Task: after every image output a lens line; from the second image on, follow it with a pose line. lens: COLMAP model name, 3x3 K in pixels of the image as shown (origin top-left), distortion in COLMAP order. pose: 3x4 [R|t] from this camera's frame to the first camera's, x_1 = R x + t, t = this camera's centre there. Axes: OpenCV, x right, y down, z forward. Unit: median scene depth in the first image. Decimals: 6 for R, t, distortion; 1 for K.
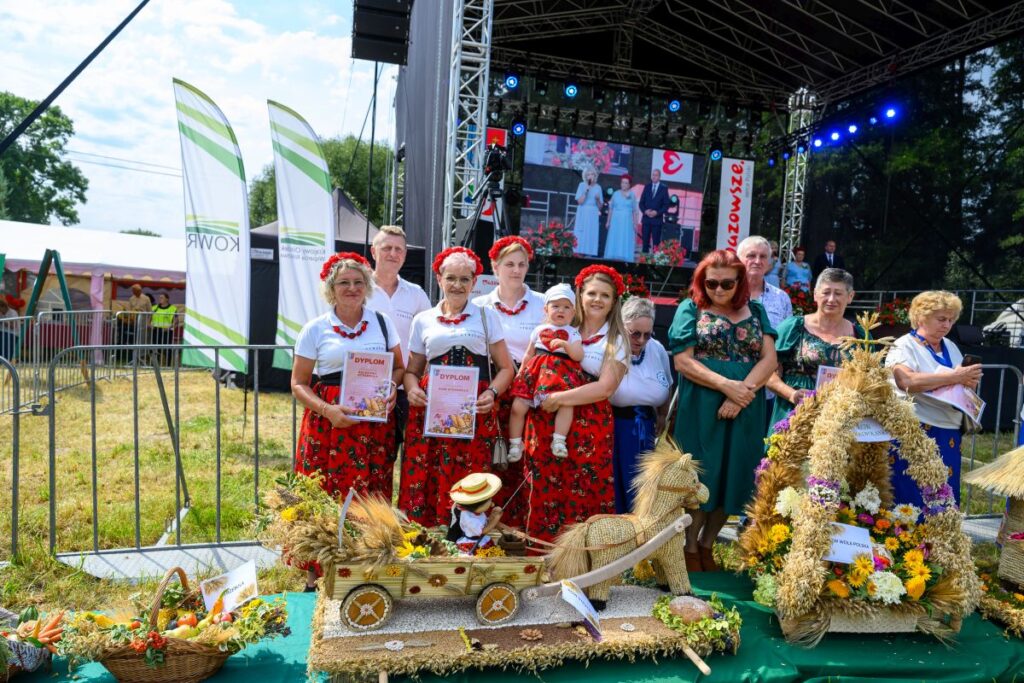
lens RADIAL K [[700.0, 0, 517.1], [0, 700.0, 337.8], [0, 0, 1]] dist [0.004680, 0.001505]
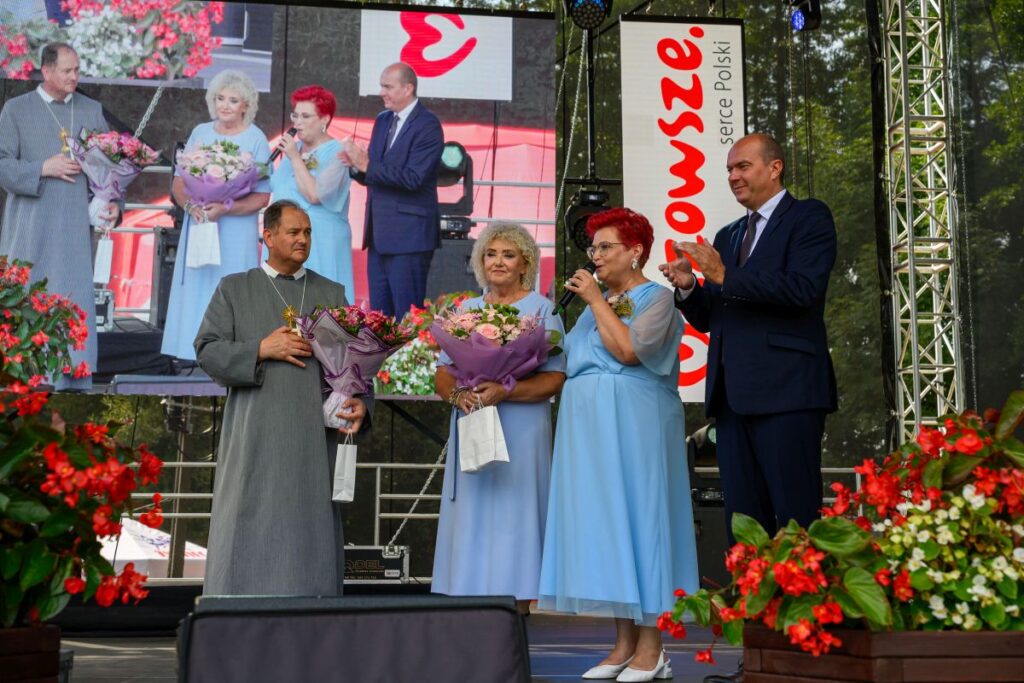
lens RADIAL K [[1341.7, 0, 505.3], [0, 1341.7, 342.8], [0, 0, 1]] dist [-0.007672, 0.000000]
pose [[0.985722, -0.081403, -0.147397, 0.323964], [0.050207, 0.977649, -0.204163, -0.015754], [0.160722, 0.193848, 0.967777, 0.489612]]
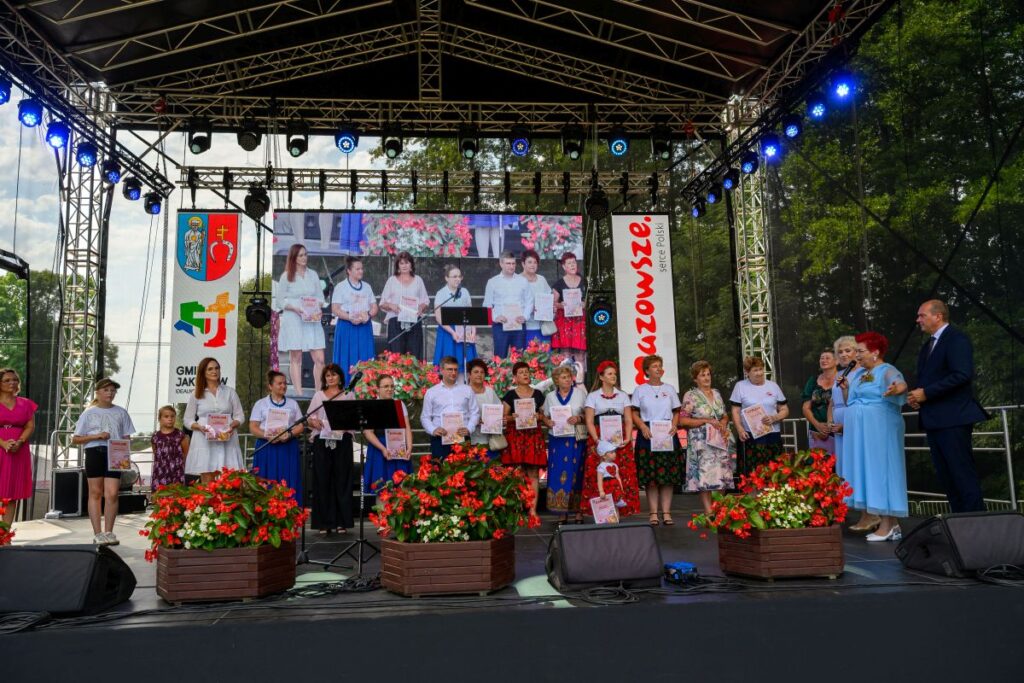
lens RADIAL K [[753.1, 0, 516.5], [0, 753.1, 337.5], [0, 0, 1]] dist [0.005726, -0.011059]
pose [[0.983569, -0.106267, -0.145945, 0.302274], [0.078597, 0.979826, -0.183747, -0.035728], [0.162527, 0.169257, 0.972079, 0.363424]]
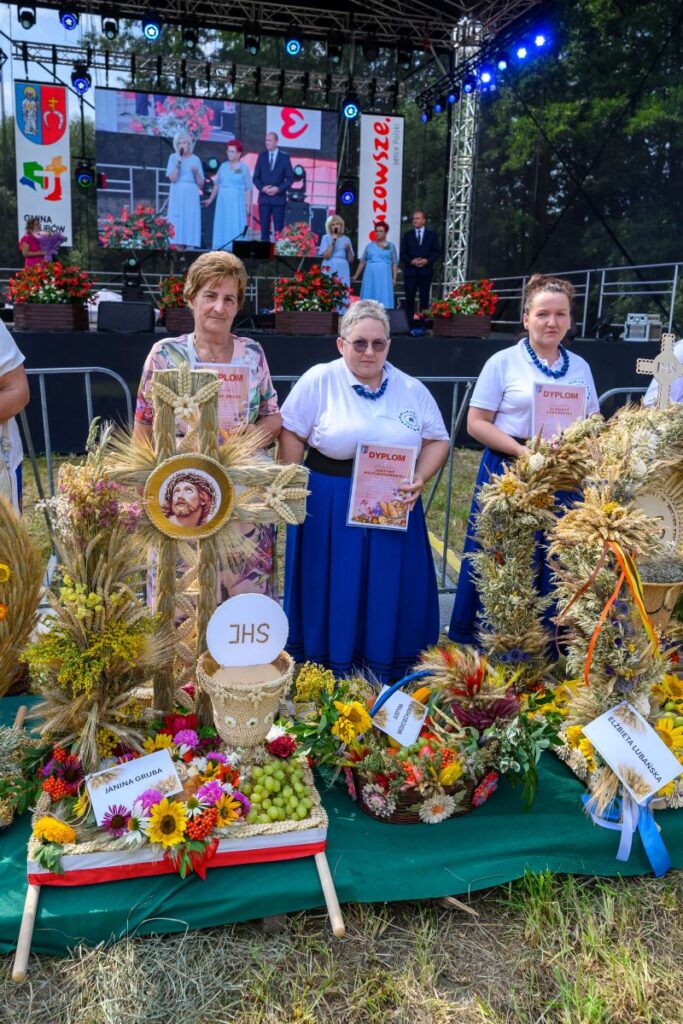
lens RADIAL K [[767.6, 0, 318.4], [0, 767.6, 460.2], [0, 0, 1]] dist [0.000657, -0.003511]
pose [[0.999190, -0.037444, -0.014766, 0.247833], [0.039131, 0.989591, 0.138488, 0.009363], [0.009426, -0.138953, 0.990254, 0.082957]]
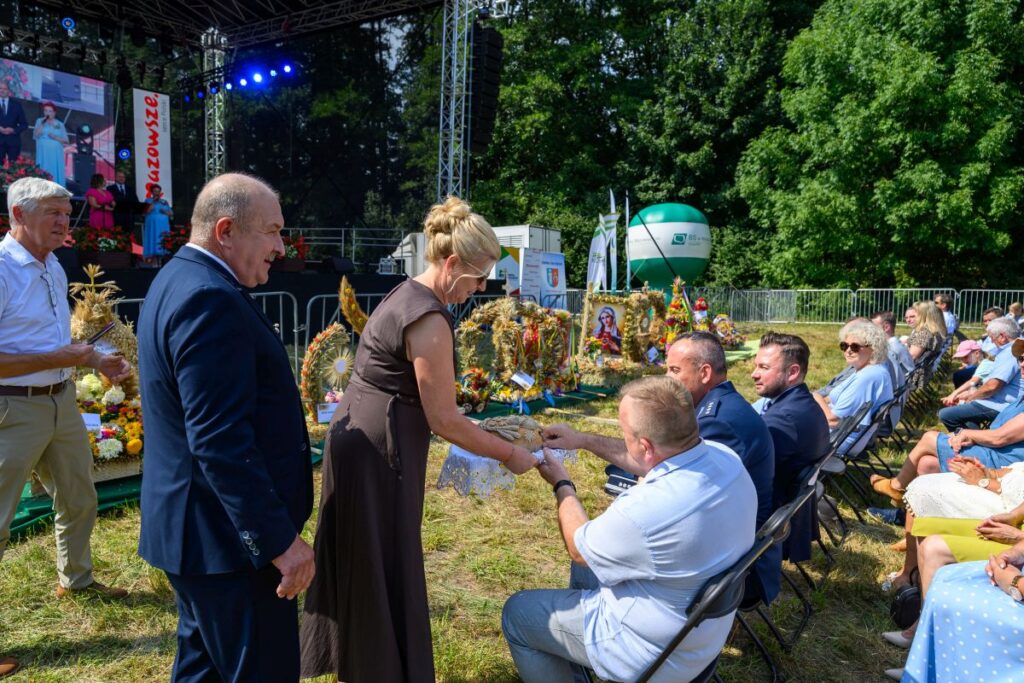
lens RADIAL K [[700.0, 0, 507.9], [0, 700.0, 343.2], [0, 0, 1]] dist [0.004680, 0.001505]
pose [[0.765645, -0.105095, 0.634620, 0.037105], [0.037206, 0.992147, 0.119416, -0.002902], [-0.642186, -0.067819, 0.763543, -0.103448]]
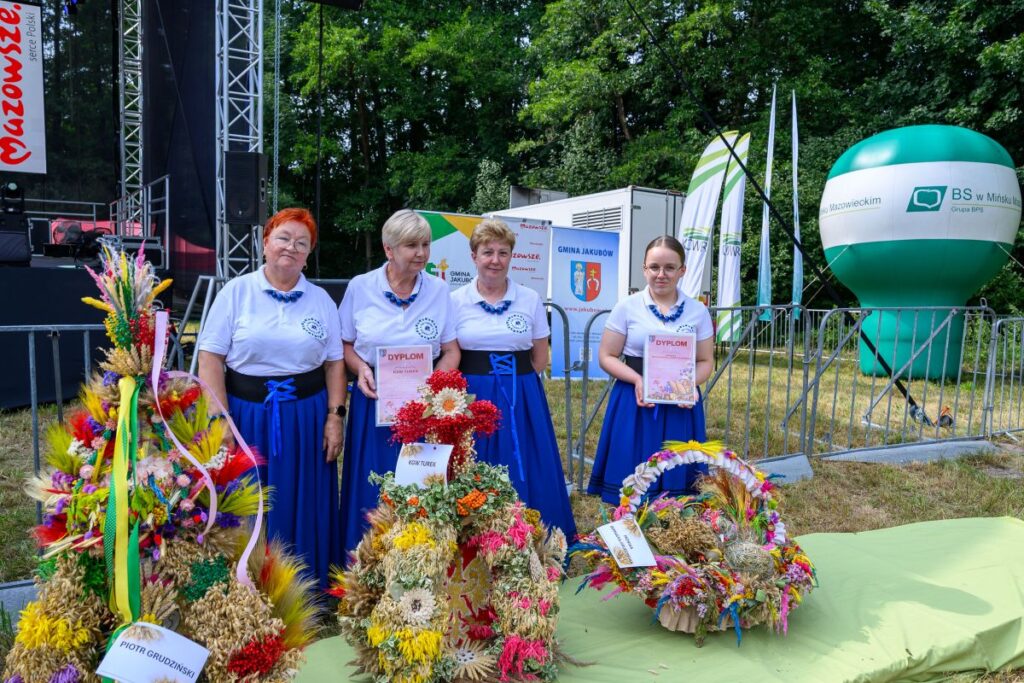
lens RADIAL K [[767.6, 0, 508.3], [0, 767.6, 340.5], [0, 0, 1]] dist [0.000657, -0.003511]
pose [[0.959518, -0.056156, 0.275992, 0.565784], [0.035337, 0.996181, 0.079841, 0.024069], [-0.279422, -0.066856, 0.957838, 0.156370]]
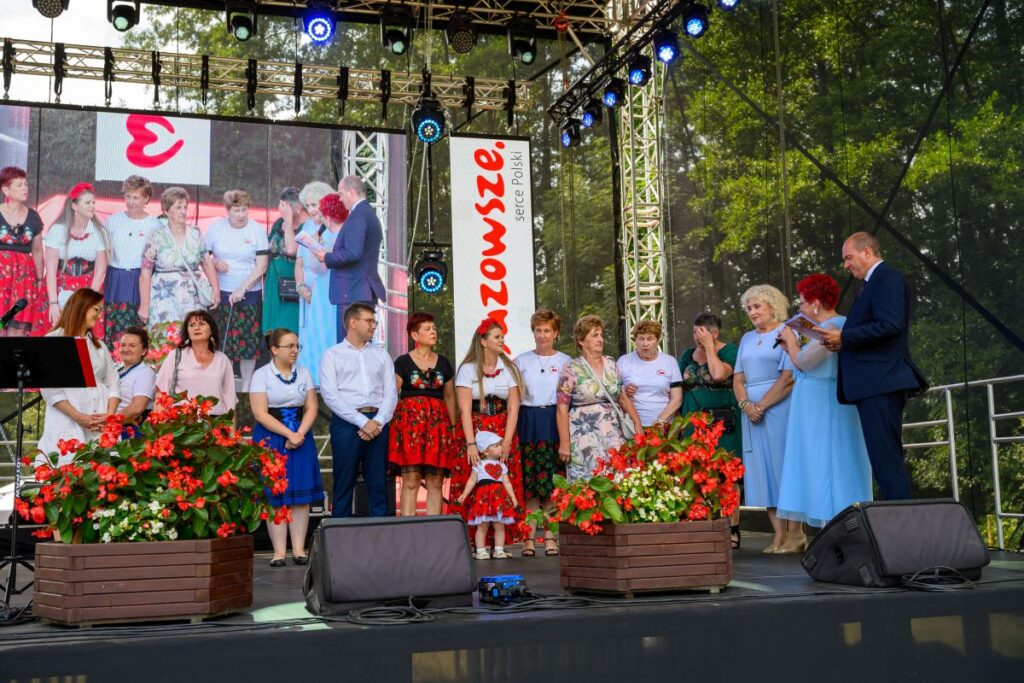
lens RADIAL K [[1060.7, 0, 520.6], [0, 1060.7, 340.5], [0, 0, 1]] dist [-0.006849, 0.000000]
pose [[0.996043, -0.083058, 0.031618, 0.312088], [0.087364, 0.980355, -0.176836, -0.013319], [-0.016309, 0.178899, 0.983732, 0.382780]]
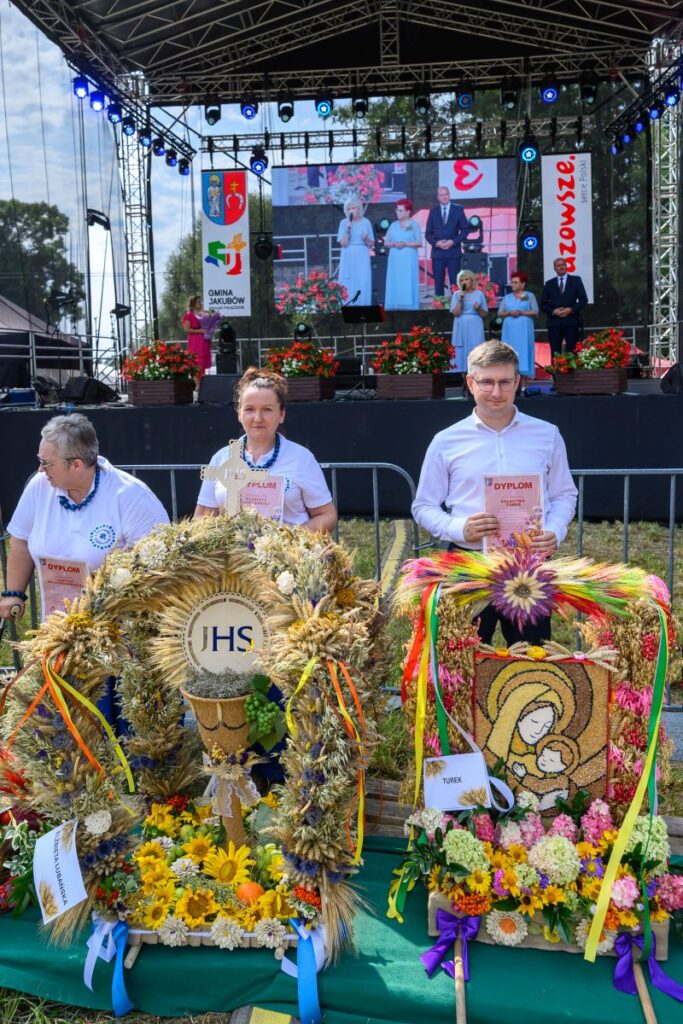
lens RADIAL K [[824.3, 0, 320.9], [0, 824.3, 414.7], [0, 0, 1]] dist [0.001217, 0.003830]
pose [[0.936119, -0.068233, -0.345000, 0.365021], [0.070874, 0.997473, -0.004968, 0.006148], [0.344467, -0.019801, 0.938590, 0.089521]]
